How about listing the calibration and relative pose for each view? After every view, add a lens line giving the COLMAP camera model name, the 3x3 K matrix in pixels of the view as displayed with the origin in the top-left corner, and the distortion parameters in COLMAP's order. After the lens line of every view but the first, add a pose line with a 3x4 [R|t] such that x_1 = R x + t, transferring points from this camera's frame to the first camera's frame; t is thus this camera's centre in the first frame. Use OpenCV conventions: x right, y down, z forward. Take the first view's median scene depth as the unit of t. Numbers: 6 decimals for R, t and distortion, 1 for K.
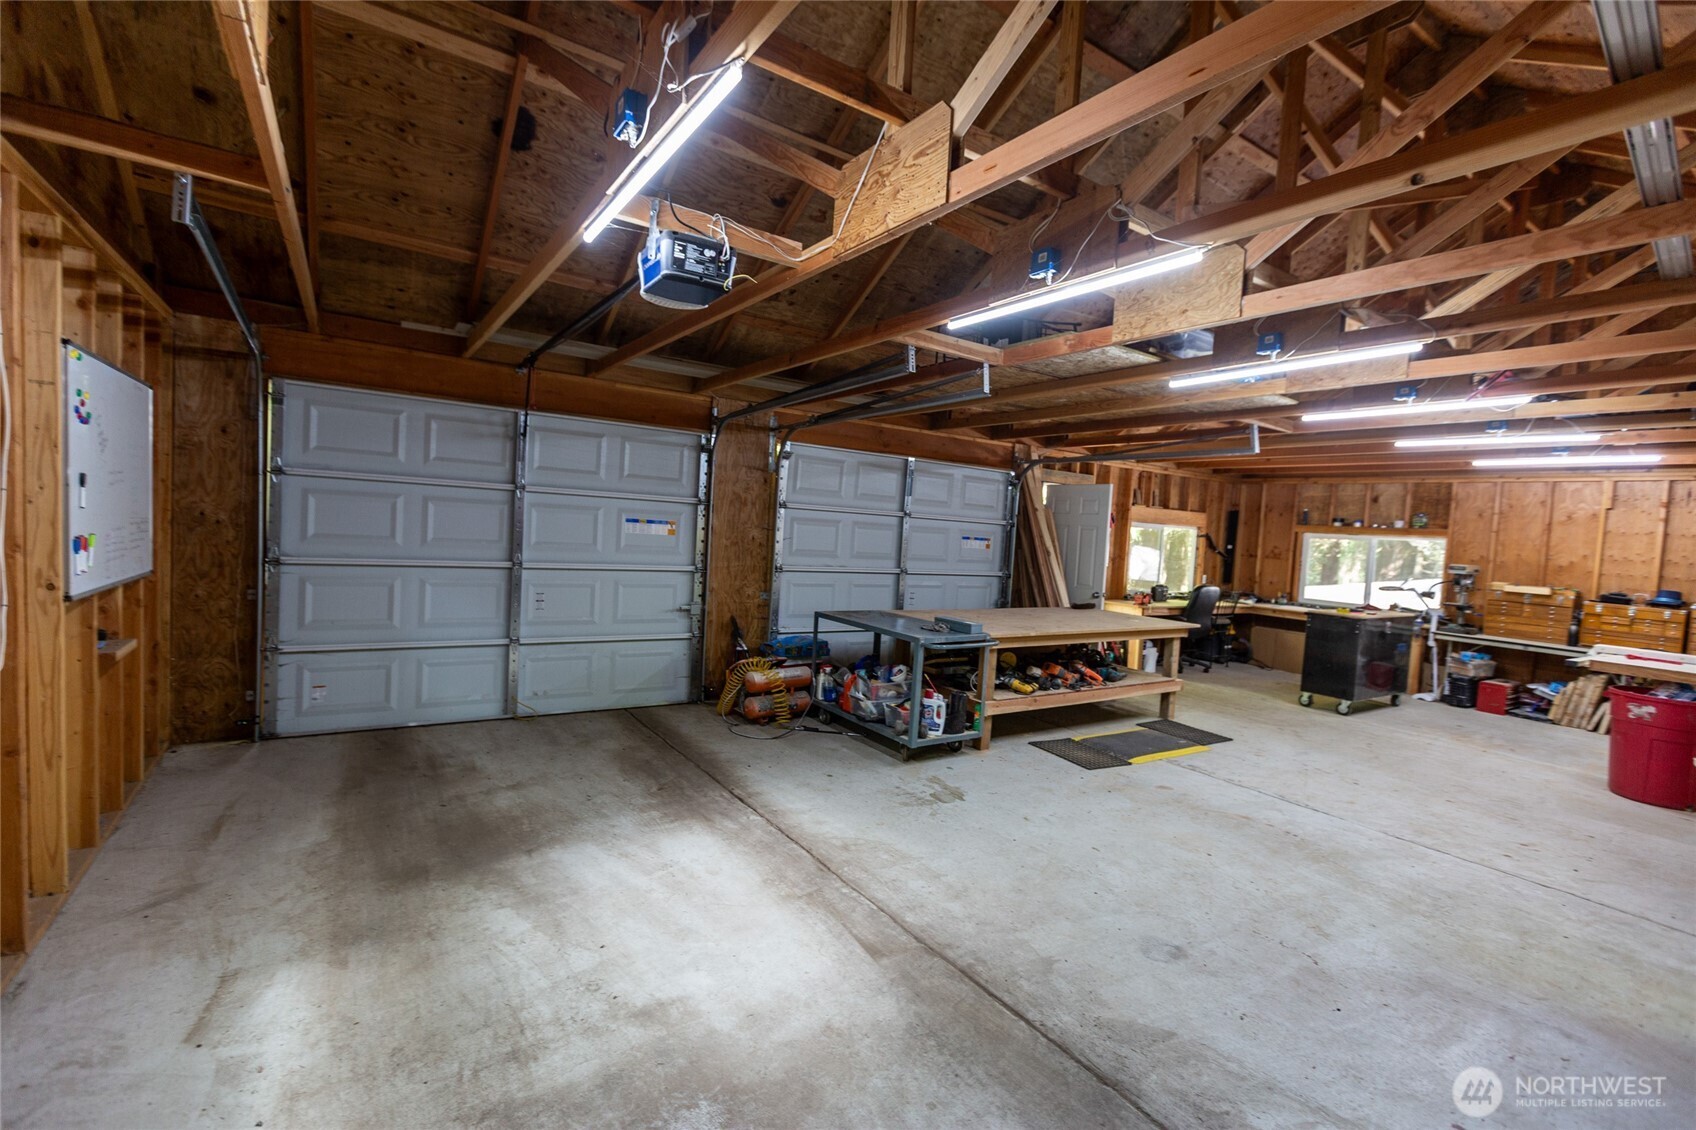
lens RADIAL K [[743.5, 0, 843.8], [0, 743.5, 558.0], [0, 0, 1]] dist [0.000227, -0.000365]
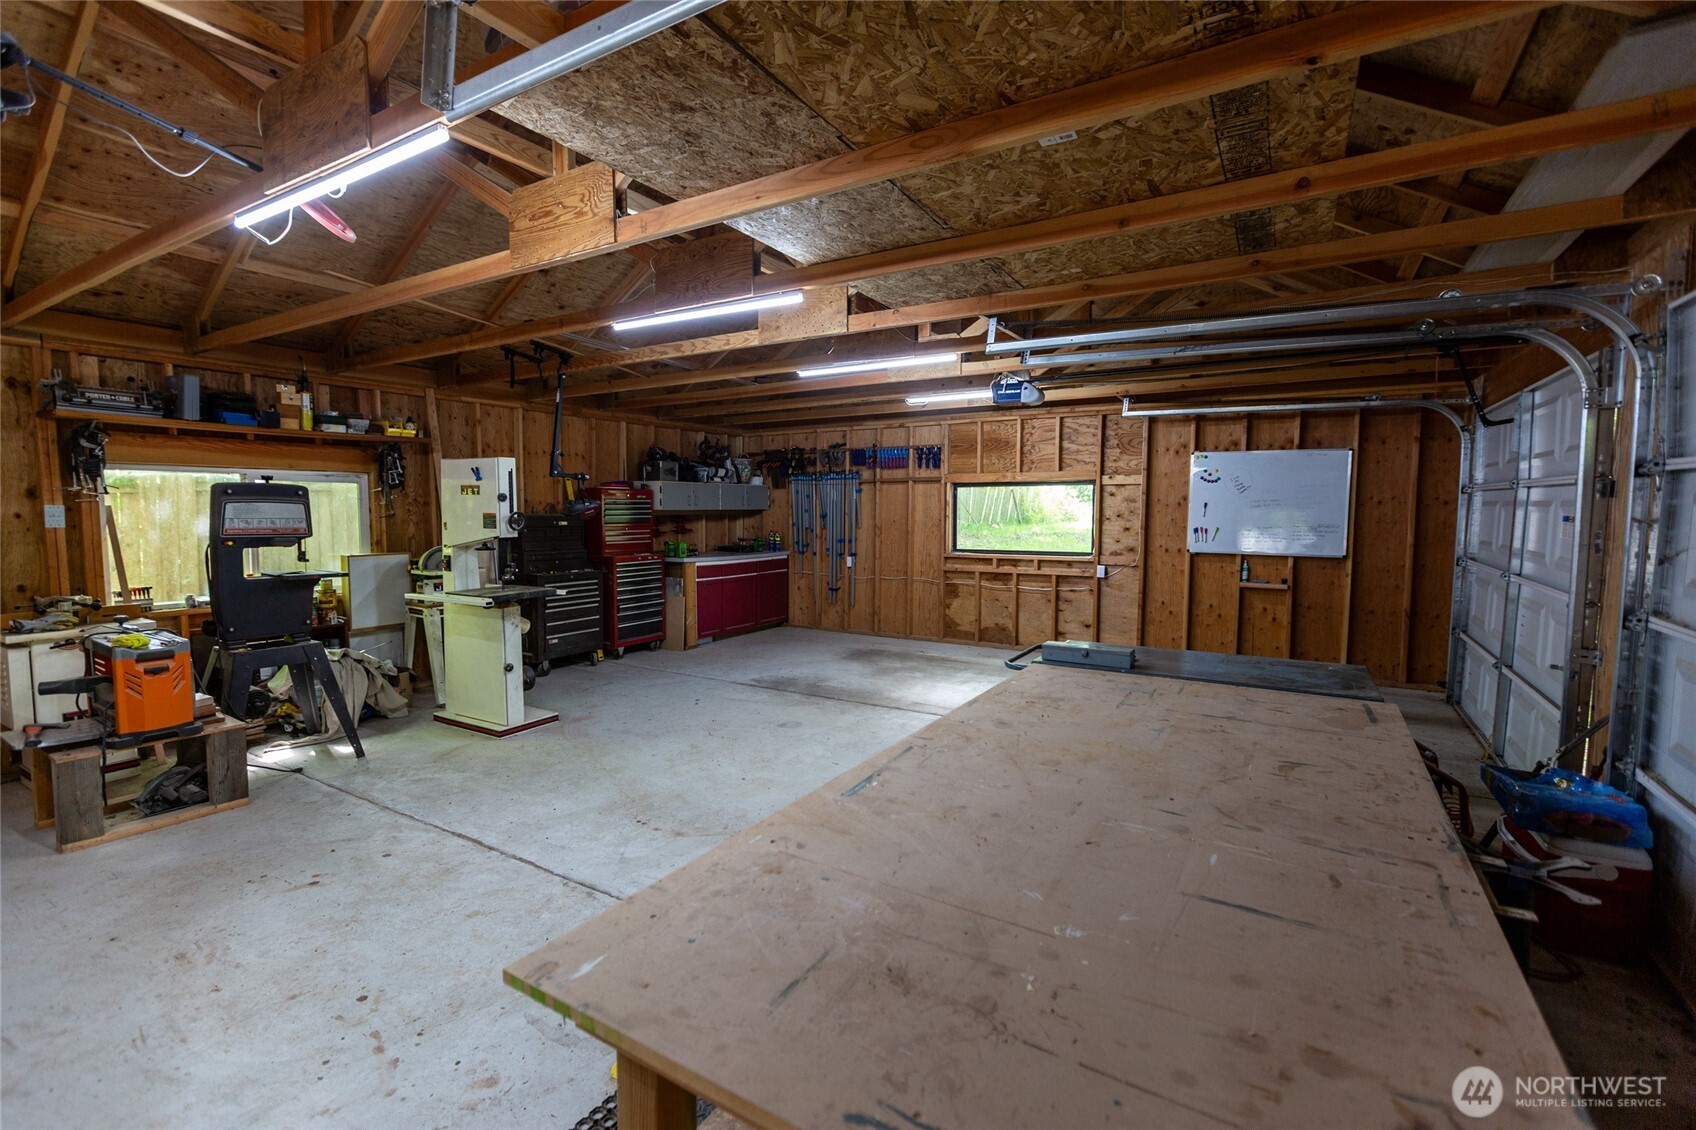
lens RADIAL K [[743.5, 0, 843.8], [0, 743.5, 558.0], [0, 0, 1]] dist [0.000227, -0.000365]
pose [[-0.905844, -0.030094, -0.422540, 0.933208], [-0.073309, 0.993560, 0.086398, -0.044709], [0.417219, 0.109239, -0.902217, 2.269949]]
